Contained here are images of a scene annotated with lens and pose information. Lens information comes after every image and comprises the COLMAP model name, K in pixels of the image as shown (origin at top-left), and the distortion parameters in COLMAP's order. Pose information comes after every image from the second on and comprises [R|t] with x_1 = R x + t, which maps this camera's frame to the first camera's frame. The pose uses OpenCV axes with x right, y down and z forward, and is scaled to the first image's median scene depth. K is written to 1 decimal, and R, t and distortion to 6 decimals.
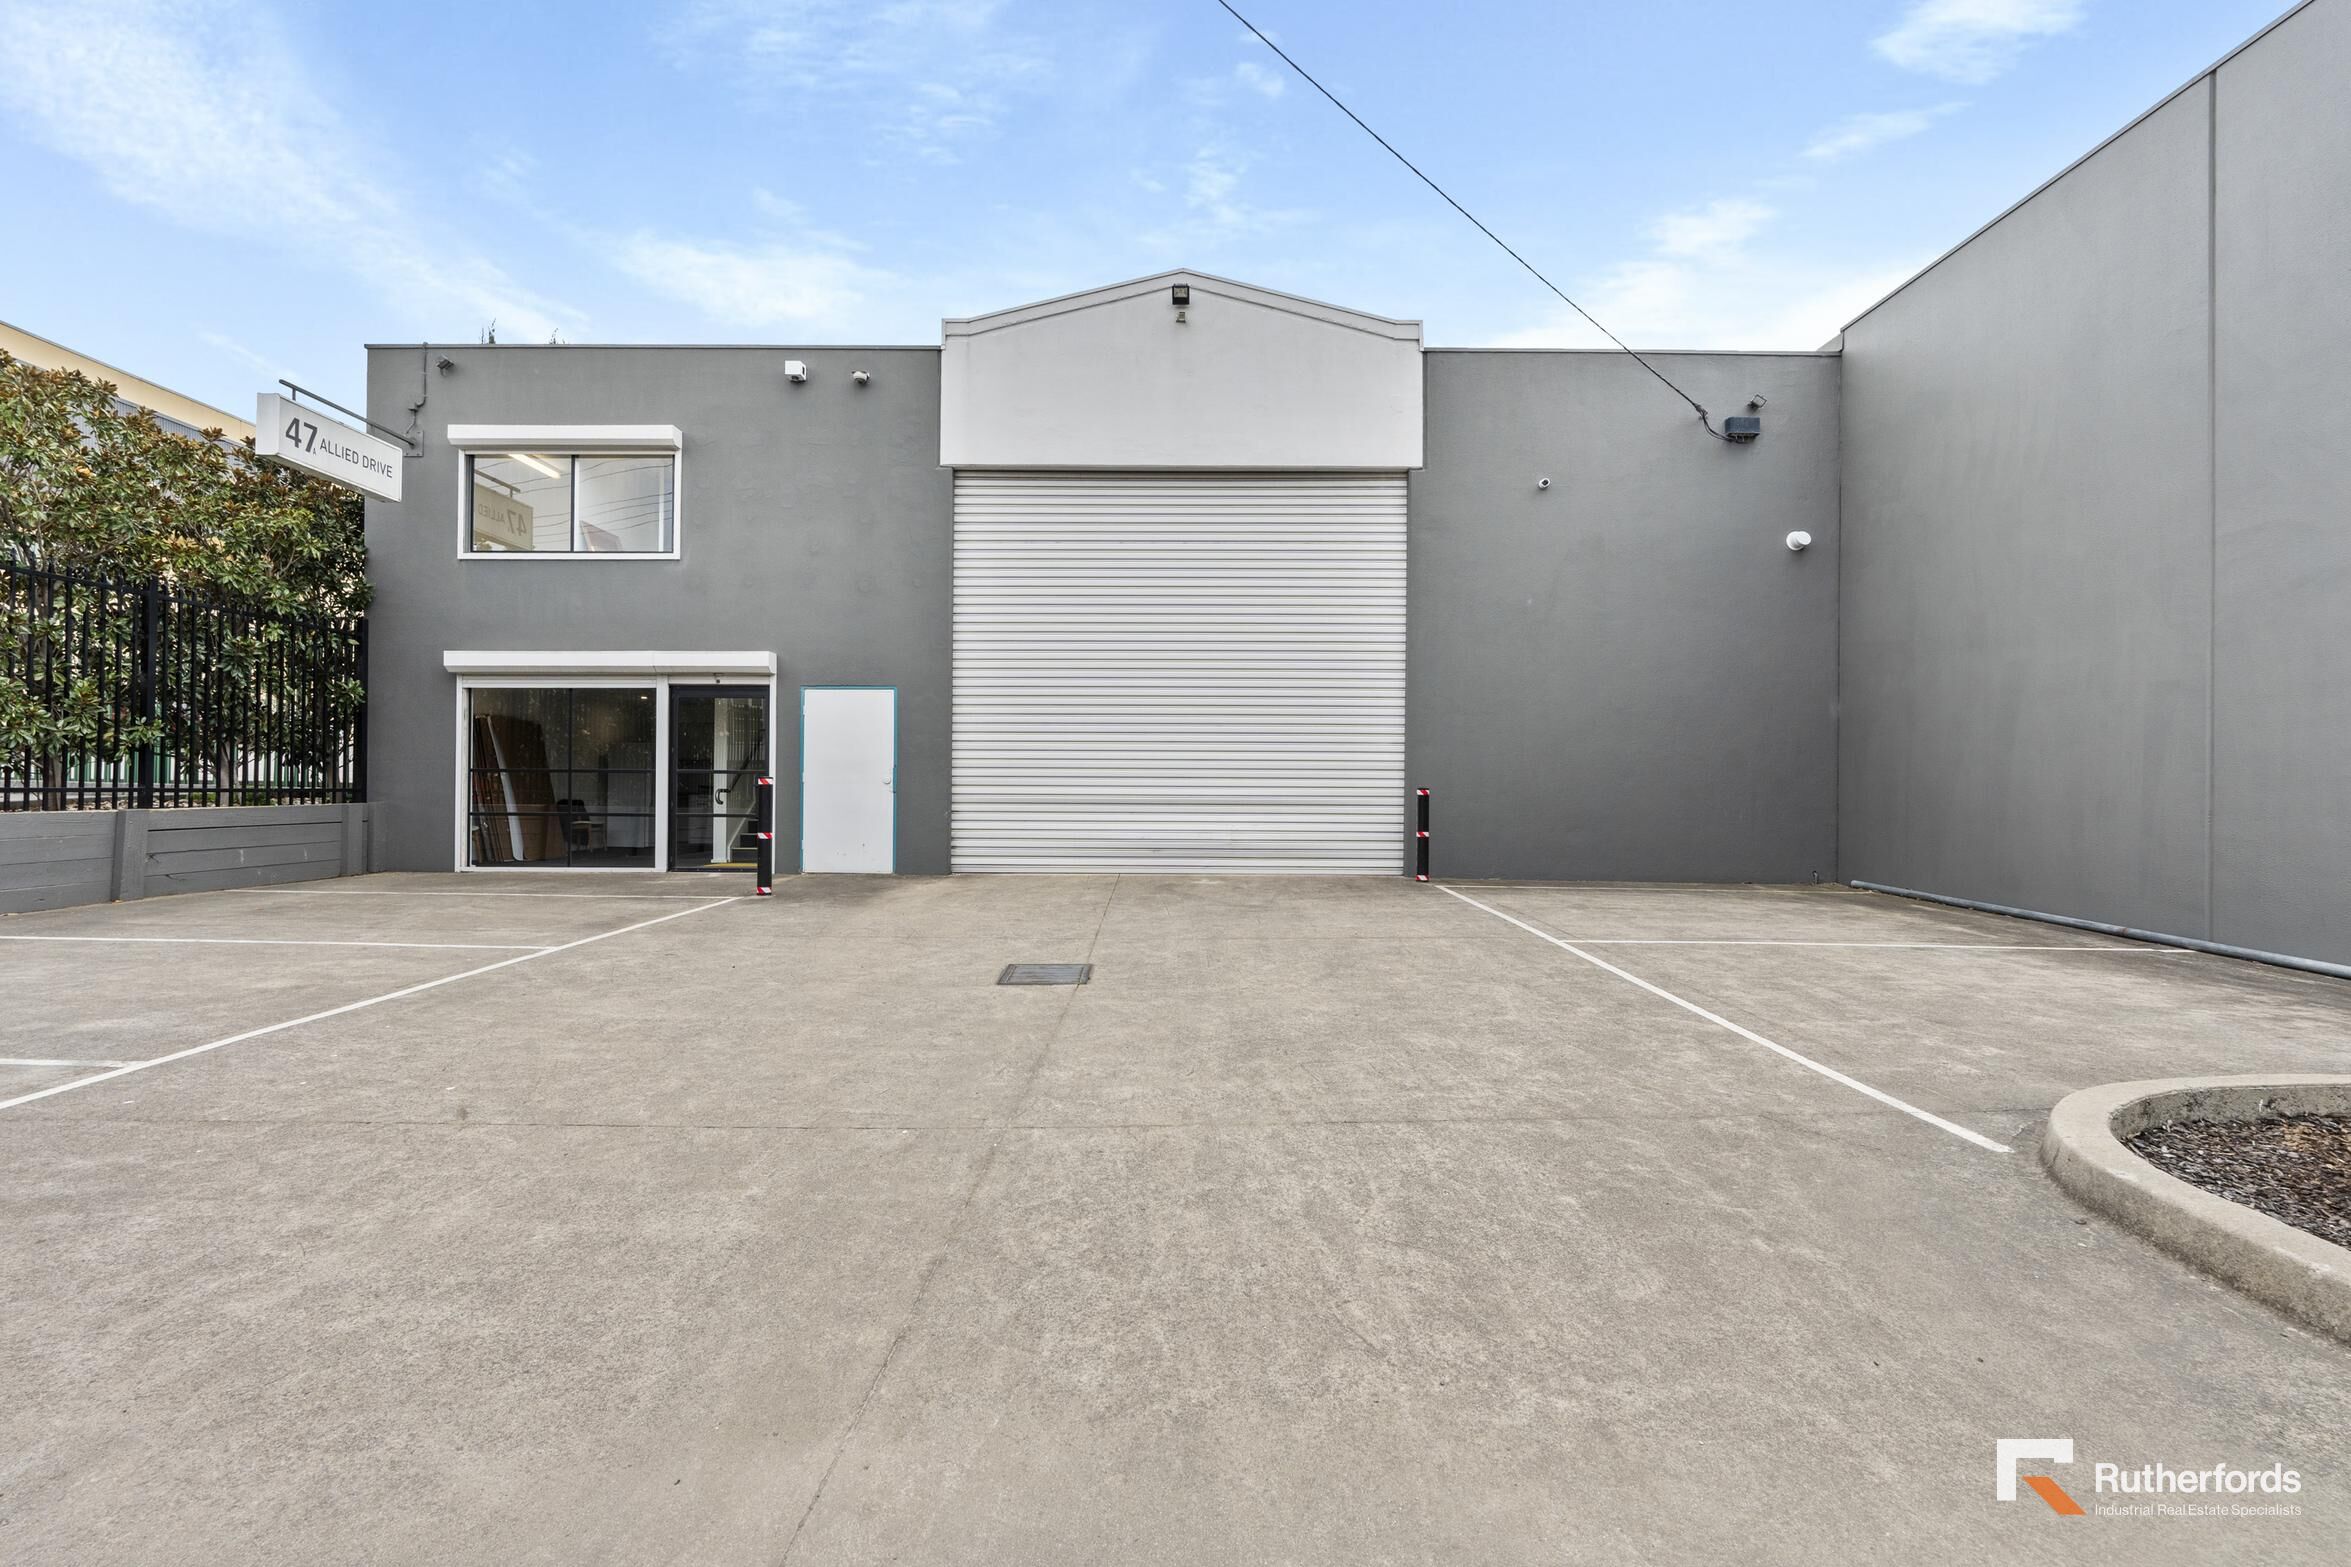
lens RADIAL K [[1042.8, 0, 1175.5], [0, 1042.8, 783.5], [0, 0, 1]] dist [-0.002231, -0.000401]
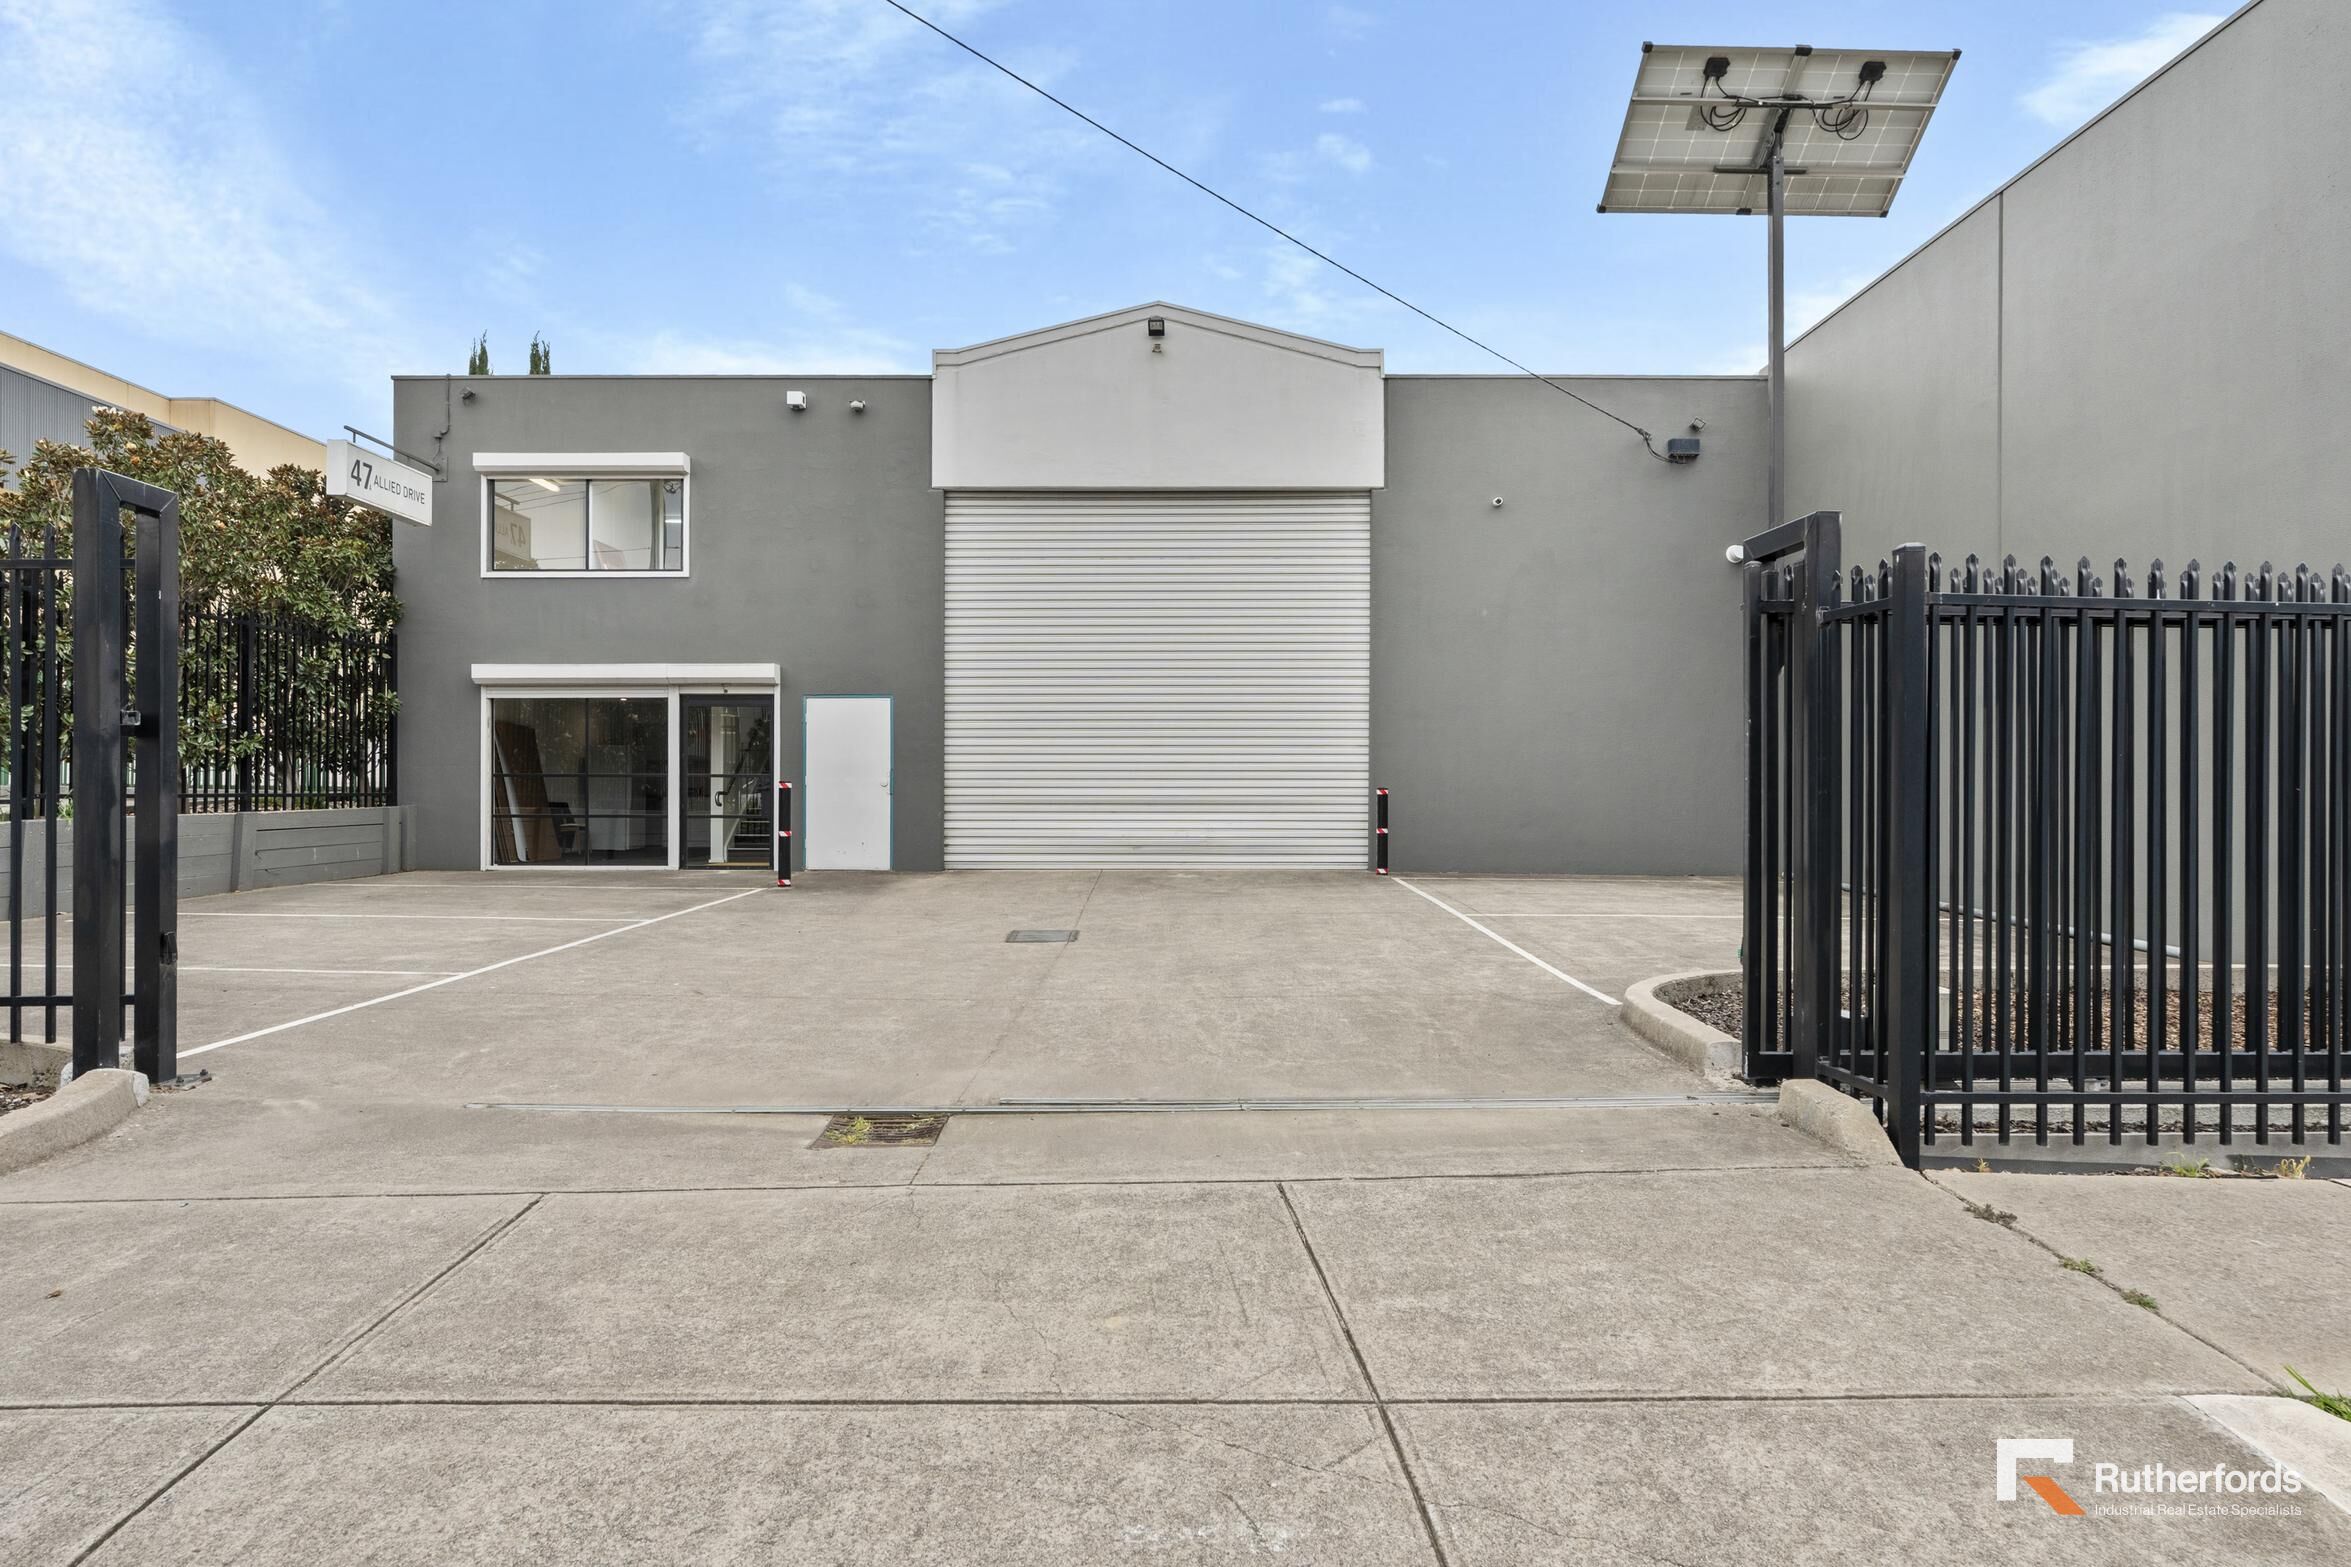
lens RADIAL K [[1300.0, 0, 1175.5], [0, 1300.0, 783.5], [0, 0, 1]] dist [-0.001055, 0.000698]
pose [[0.999990, -0.004456, -0.000271, 0.022823], [0.004457, 0.999985, 0.003177, -0.005297], [0.000257, -0.003178, 0.999995, -0.334490]]
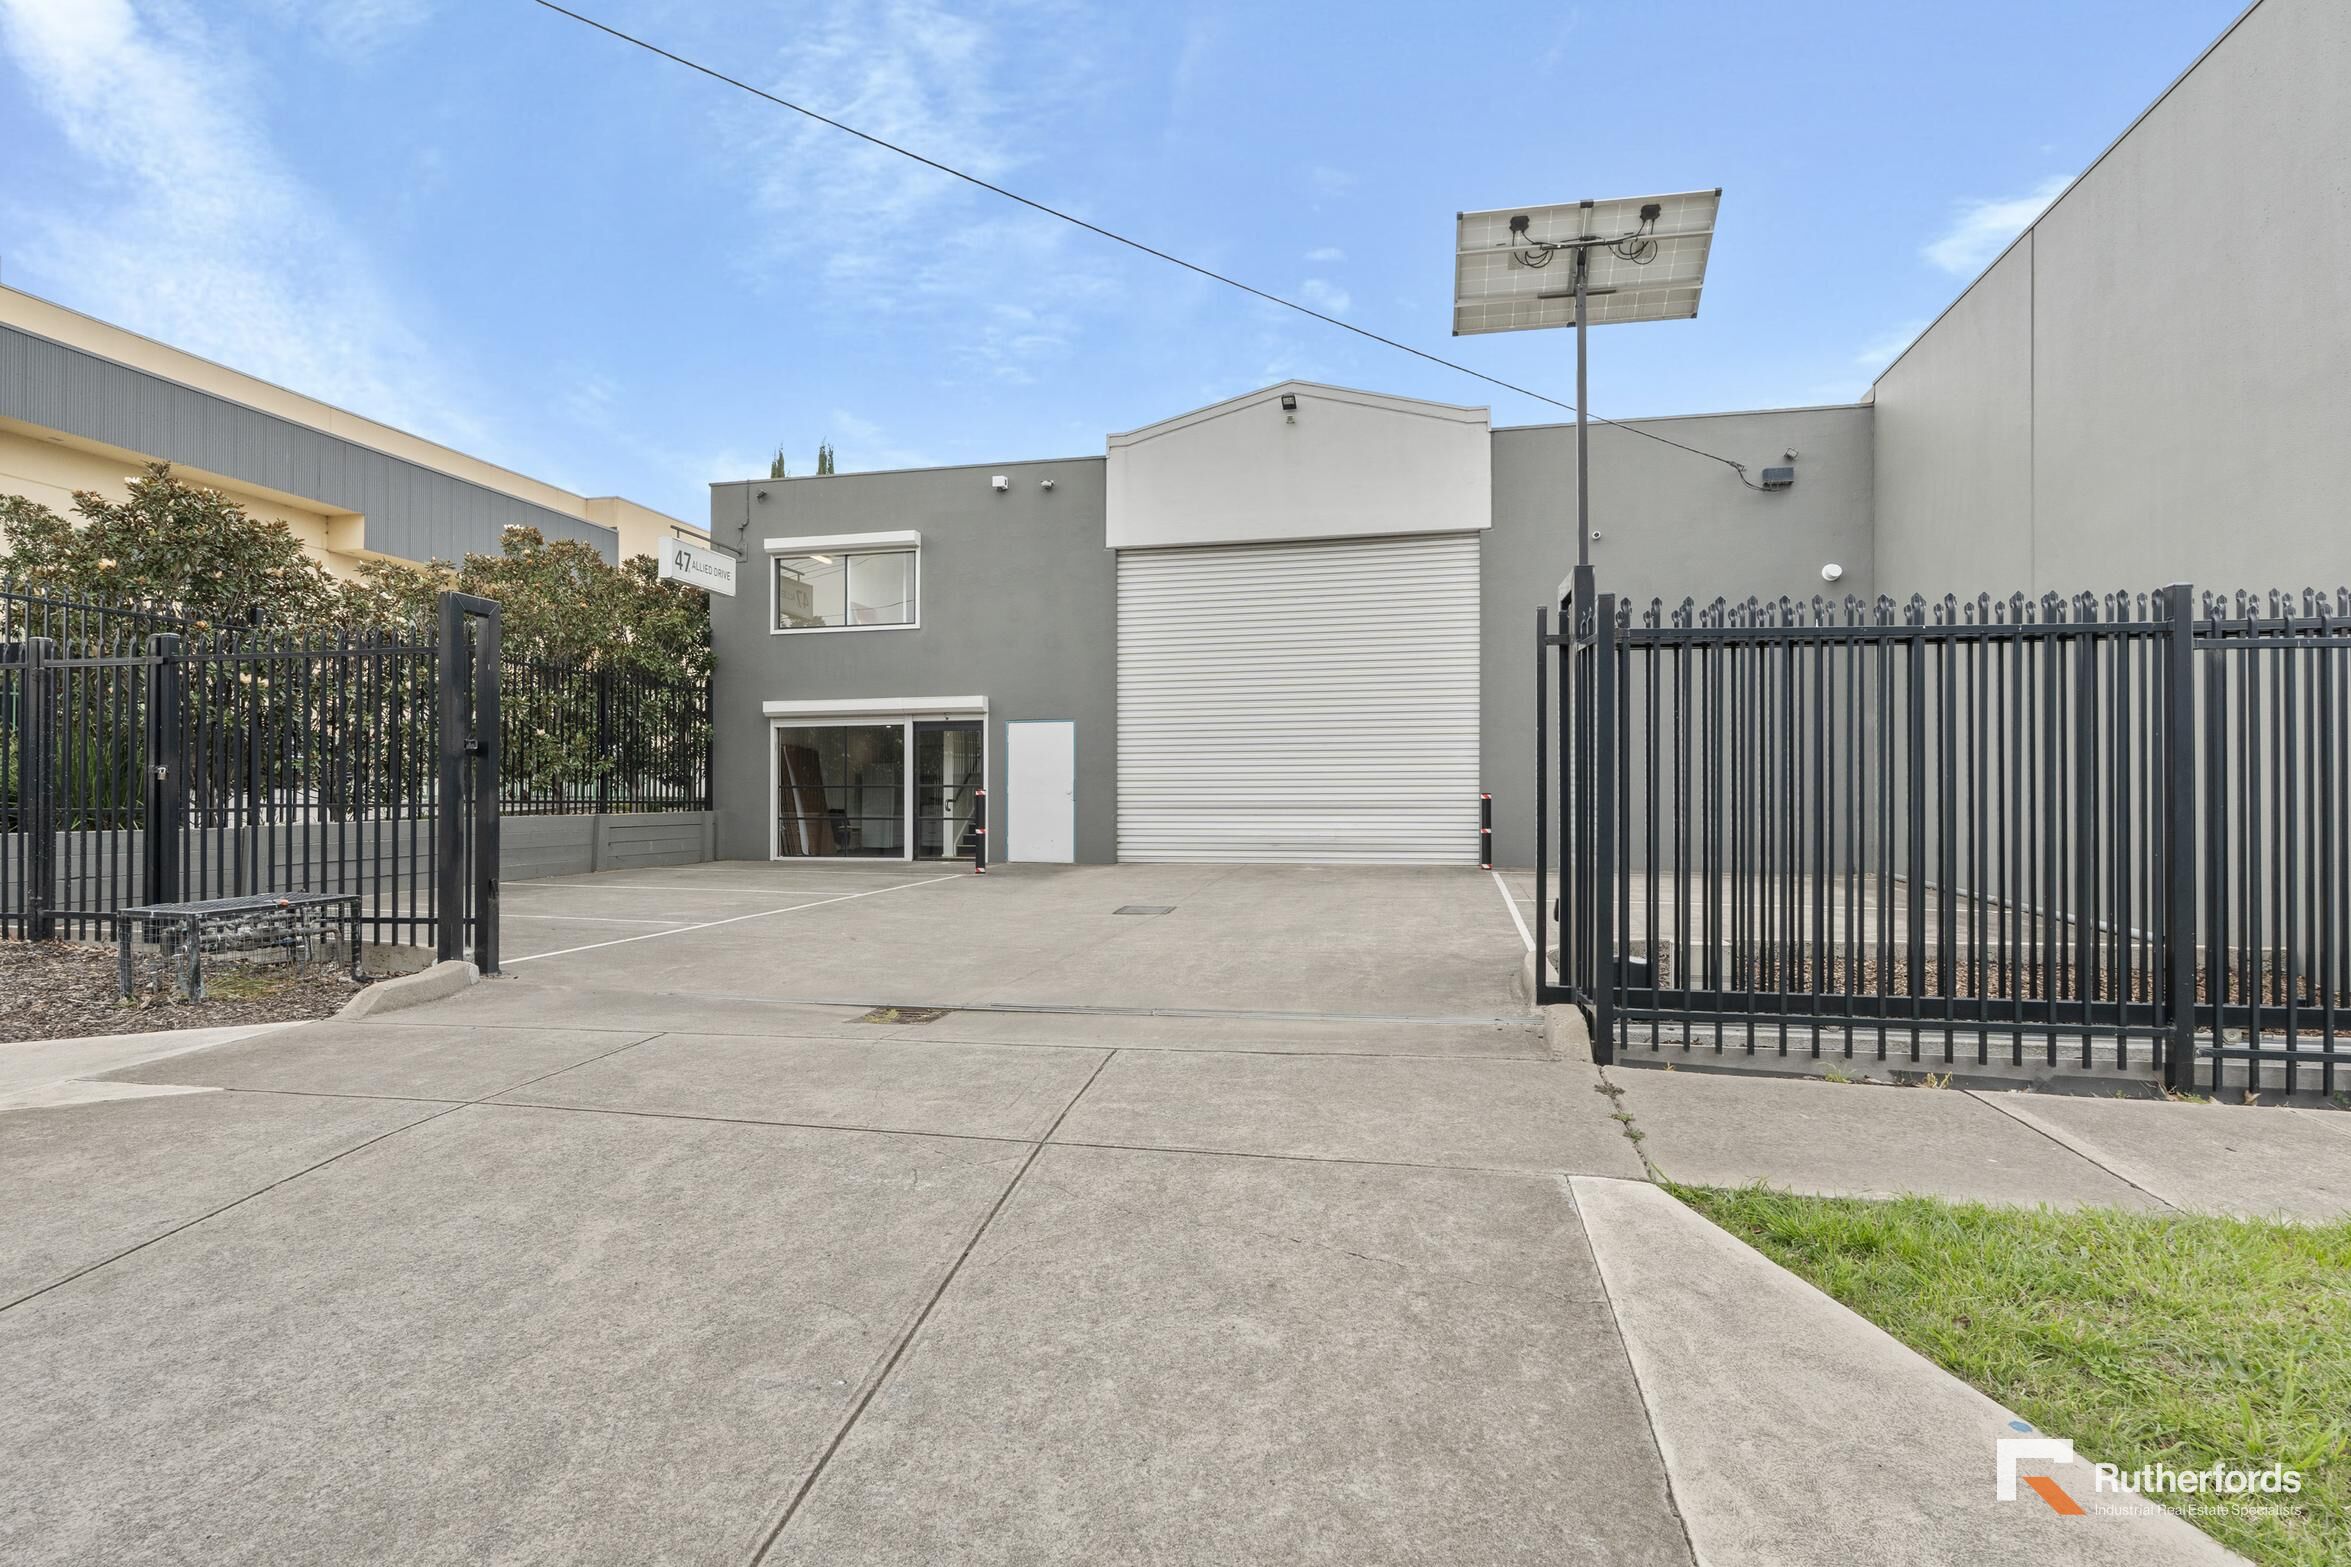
lens RADIAL K [[1209.6, 0, 1170.1], [0, 1209.6, 785.1], [0, 0, 1]] dist [-0.001914, -0.000150]
pose [[0.975103, -0.011106, -0.221475, 0.183079], [0.009325, 0.999915, -0.009087, 0.004194], [0.221557, 0.006795, 0.975124, -0.449724]]
